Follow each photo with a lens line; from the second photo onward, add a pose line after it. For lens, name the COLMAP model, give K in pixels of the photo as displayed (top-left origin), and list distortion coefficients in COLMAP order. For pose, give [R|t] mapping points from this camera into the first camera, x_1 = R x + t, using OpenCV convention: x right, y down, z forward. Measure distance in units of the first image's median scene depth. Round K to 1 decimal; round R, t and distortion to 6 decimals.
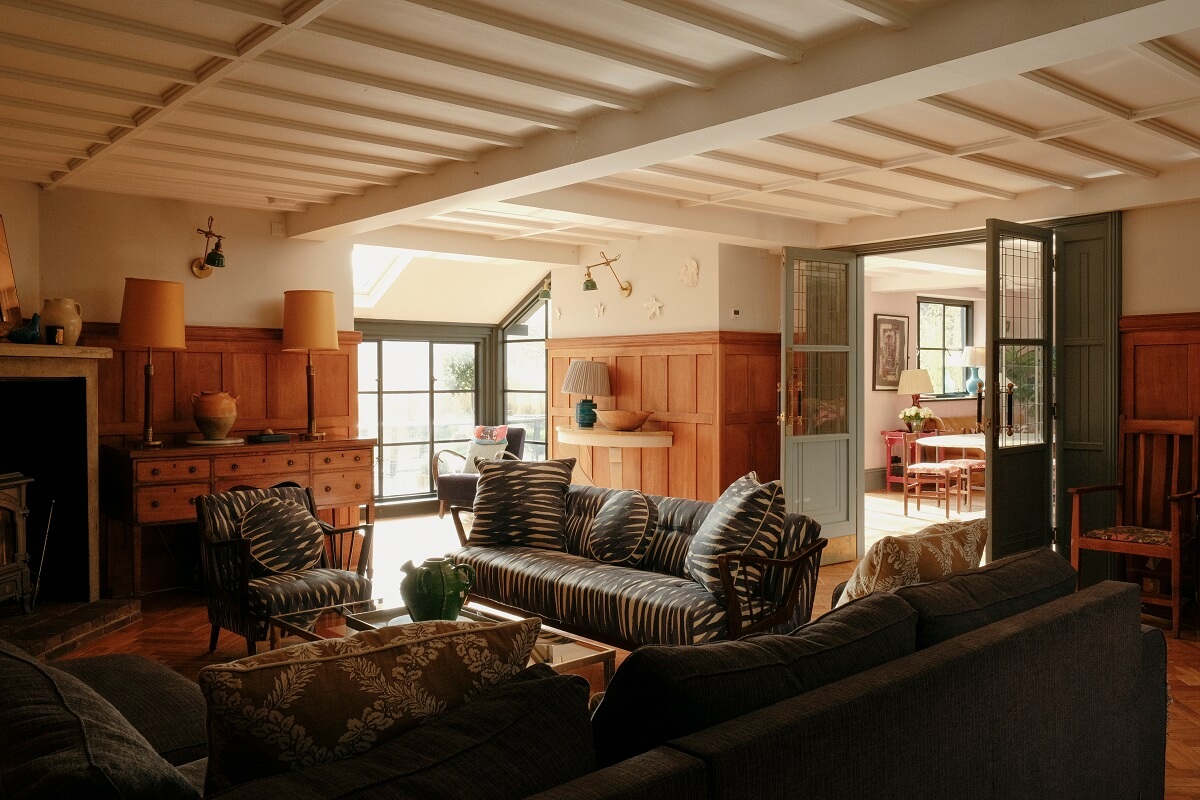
lens RADIAL K [[986.8, 0, 602.0], [0, 986.8, 397.1], [0, 0, 1]] dist [-0.002334, 0.000465]
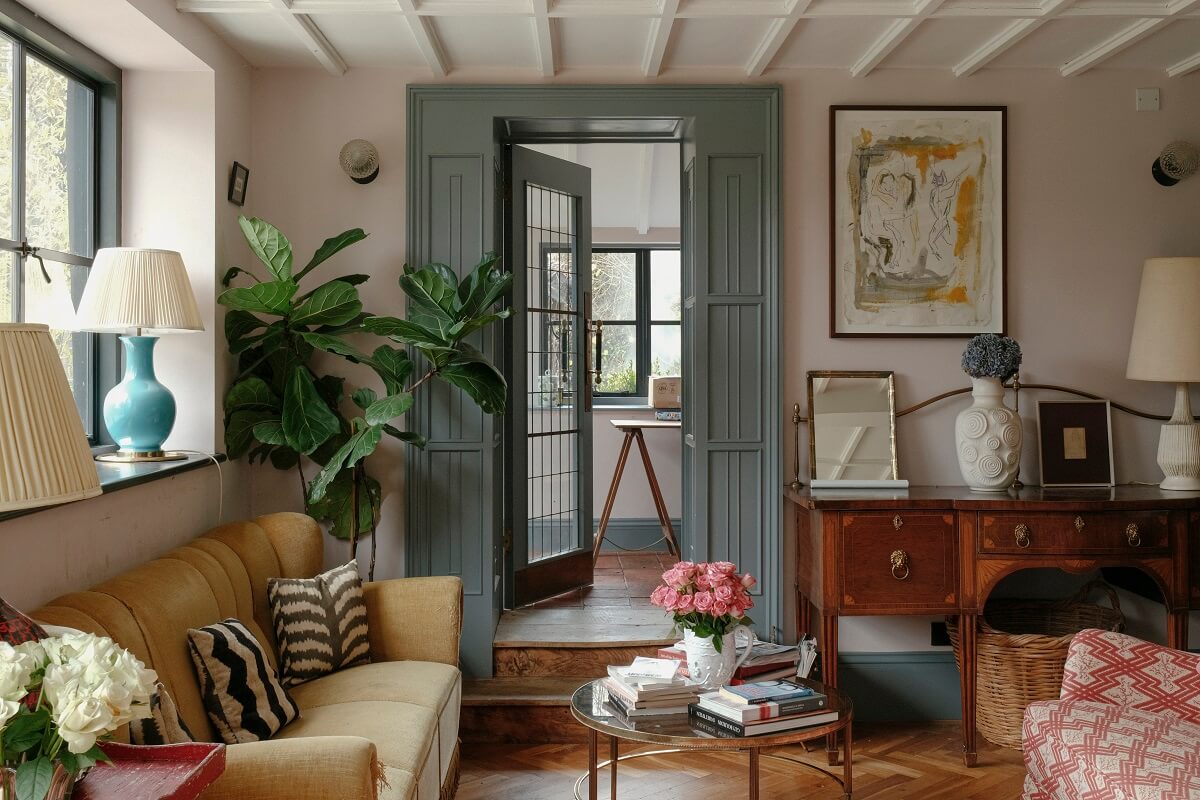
lens RADIAL K [[1394.2, 0, 630.0], [0, 1394.2, 362.6], [0, 0, 1]] dist [0.016530, 0.000000]
pose [[0.664671, 0.007699, 0.747097, 0.235699], [0.013967, 0.999644, -0.022727, -0.016775], [-0.747006, 0.025541, 0.664327, 0.796560]]
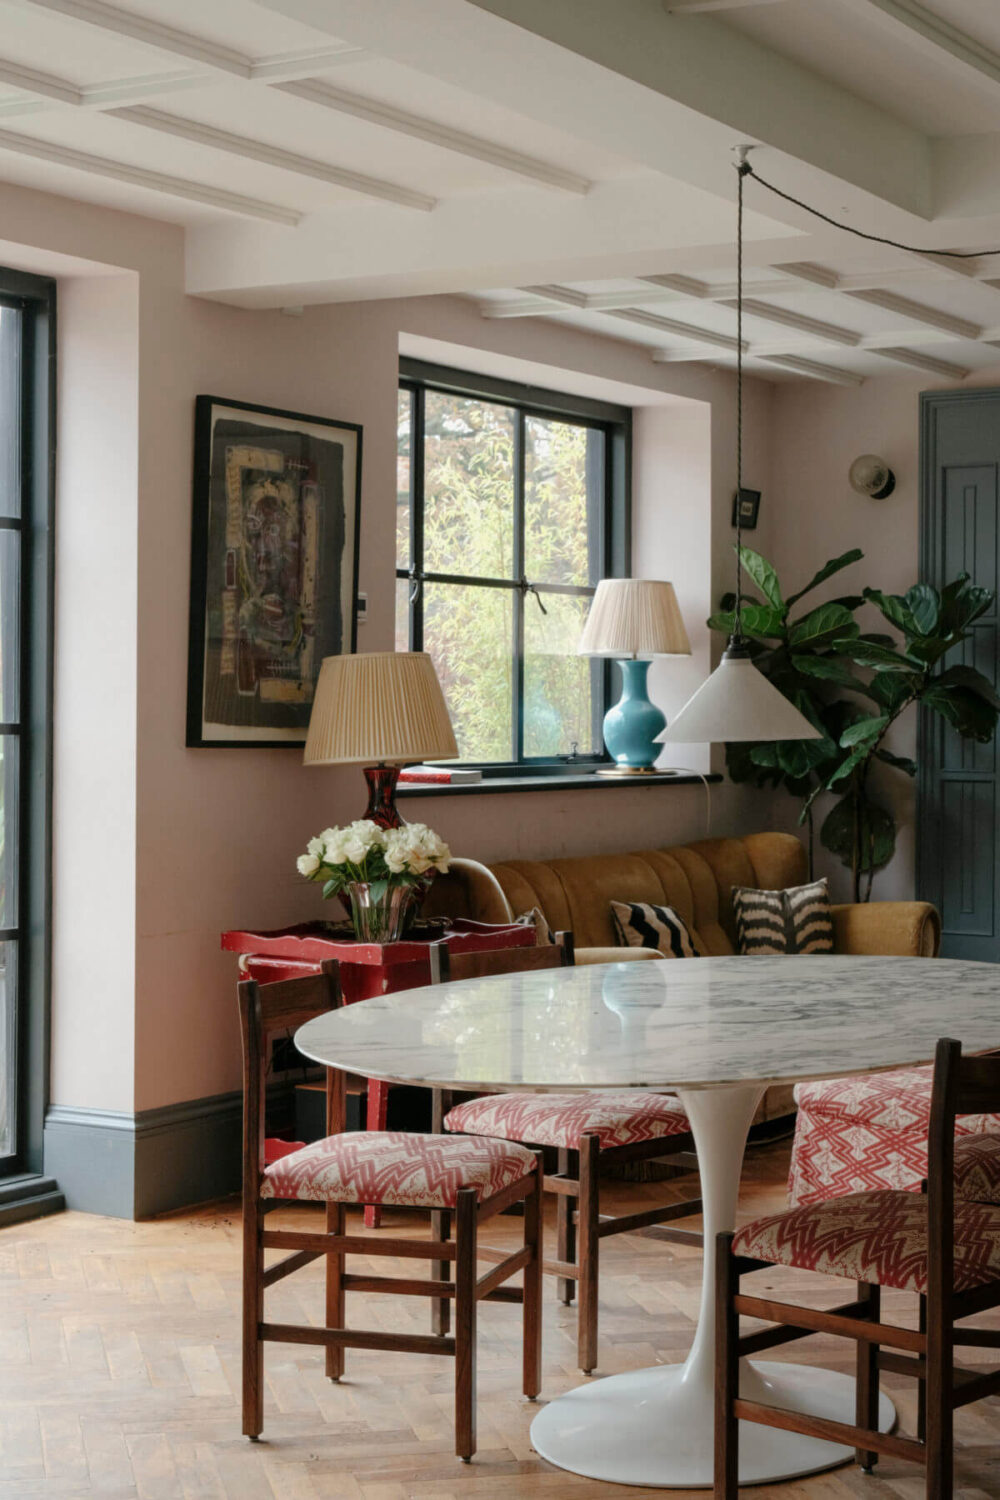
lens RADIAL K [[2387.9, 0, 498.3], [0, 2387.9, 748.0], [0, 0, 1]] dist [0.023382, 0.000000]
pose [[0.956320, 0.007383, 0.292228, 0.185091], [-0.005721, 0.999962, -0.006539, -0.003169], [-0.292266, 0.004582, 0.956326, 0.472613]]
